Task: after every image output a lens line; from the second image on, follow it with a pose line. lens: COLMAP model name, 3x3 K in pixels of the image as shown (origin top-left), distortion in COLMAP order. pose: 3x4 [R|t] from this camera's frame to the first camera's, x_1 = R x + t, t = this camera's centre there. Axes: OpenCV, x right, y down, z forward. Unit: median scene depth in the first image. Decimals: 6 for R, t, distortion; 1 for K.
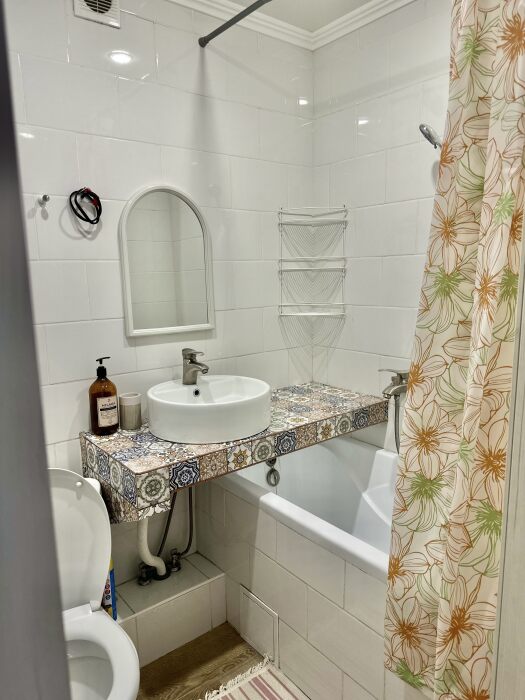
lens RADIAL K [[498.4, 0, 263.4], [0, 498.4, 355.5], [0, 0, 1]] dist [0.086984, -0.107765]
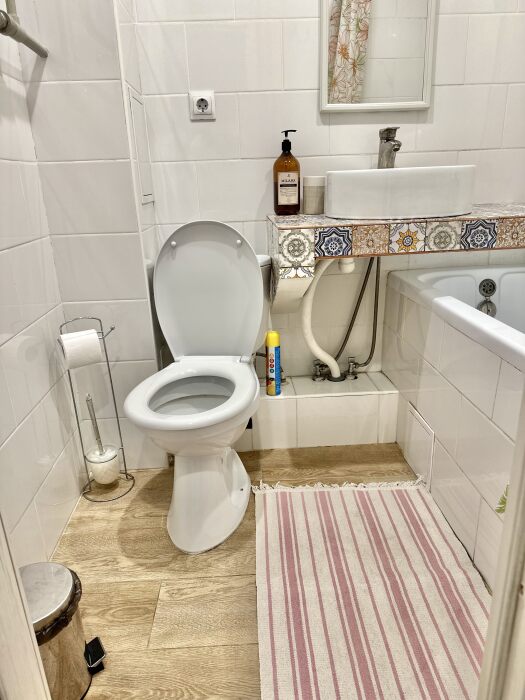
lens RADIAL K [[498.4, 0, 263.4], [0, 498.4, 355.5], [0, 0, 1]] dist [0.086984, -0.107765]
pose [[0.812287, 0.178205, -0.555367, 0.258384], [-0.080947, 0.977410, 0.195235, 0.244970], [0.577614, -0.113631, 0.808363, 0.145160]]
